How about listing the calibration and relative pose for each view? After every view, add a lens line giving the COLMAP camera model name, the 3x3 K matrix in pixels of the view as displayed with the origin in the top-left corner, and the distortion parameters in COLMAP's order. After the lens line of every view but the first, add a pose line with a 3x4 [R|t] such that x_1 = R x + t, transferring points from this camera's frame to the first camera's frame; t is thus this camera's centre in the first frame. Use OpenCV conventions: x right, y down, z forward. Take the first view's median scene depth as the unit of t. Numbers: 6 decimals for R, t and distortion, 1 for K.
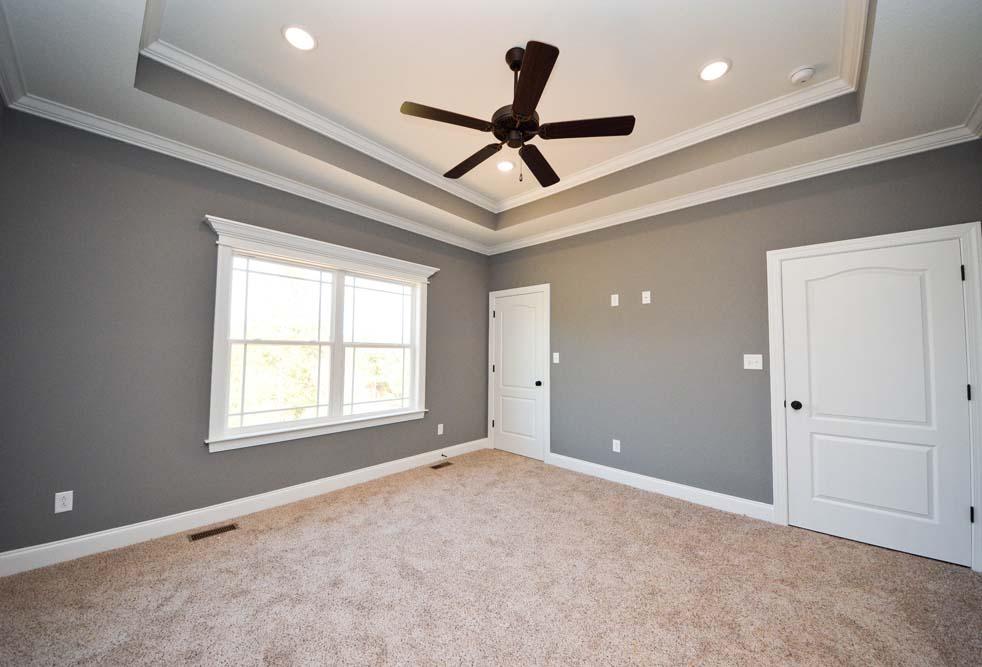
lens RADIAL K [[351.4, 0, 491.0], [0, 351.4, 333.5], [0, 0, 1]] dist [-0.000023, -0.000097]
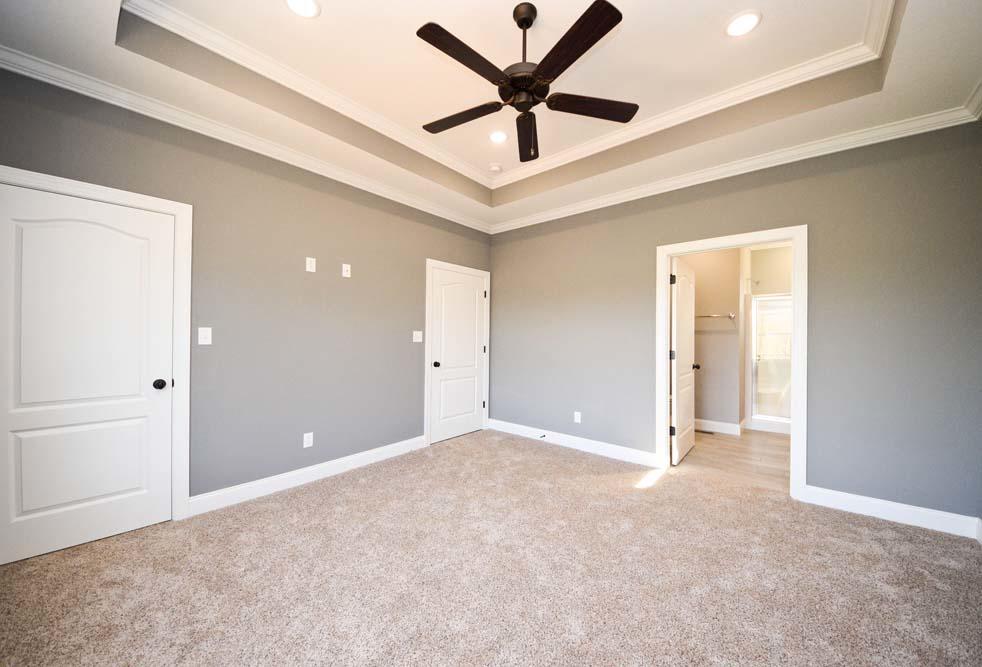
lens RADIAL K [[351.4, 0, 491.0], [0, 351.4, 333.5], [0, 0, 1]] dist [-0.000023, -0.000097]
pose [[-0.031977, -0.003187, 0.999484, -0.498856], [-0.059758, 0.998212, 0.001271, 0.039989], [-0.997701, -0.059687, -0.032110, 0.613322]]
